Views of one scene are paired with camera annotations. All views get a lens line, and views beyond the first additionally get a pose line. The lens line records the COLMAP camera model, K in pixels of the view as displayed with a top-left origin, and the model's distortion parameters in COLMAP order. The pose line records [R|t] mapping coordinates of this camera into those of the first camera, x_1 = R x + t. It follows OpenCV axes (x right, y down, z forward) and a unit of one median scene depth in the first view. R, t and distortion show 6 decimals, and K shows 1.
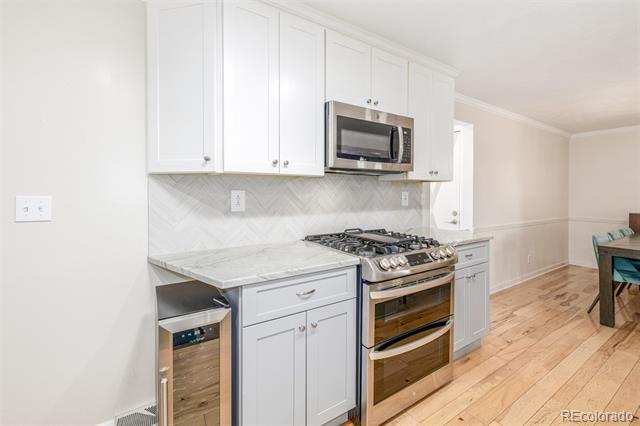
lens RADIAL K [[273.7, 0, 319.9], [0, 273.7, 194.4], [0, 0, 1]] dist [0.000910, -0.000049]
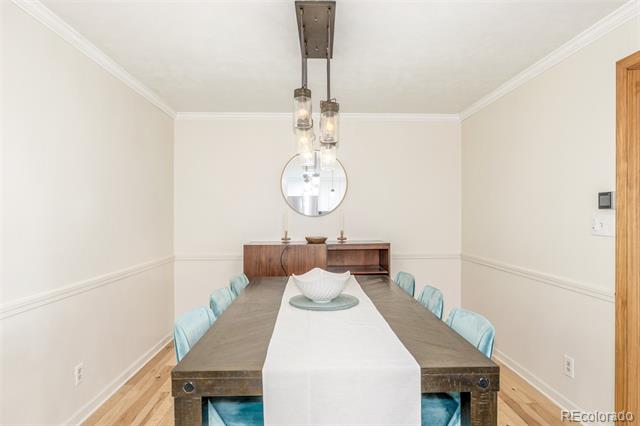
lens RADIAL K [[383.3, 0, 320.0], [0, 383.3, 213.0], [0, 0, 1]] dist [0.000042, 0.000026]
pose [[0.513938, -0.000707, 0.857827, 0.421842], [0.008056, 0.999960, -0.004003, -0.000868], [-0.857789, 0.008968, 0.513923, 0.361363]]
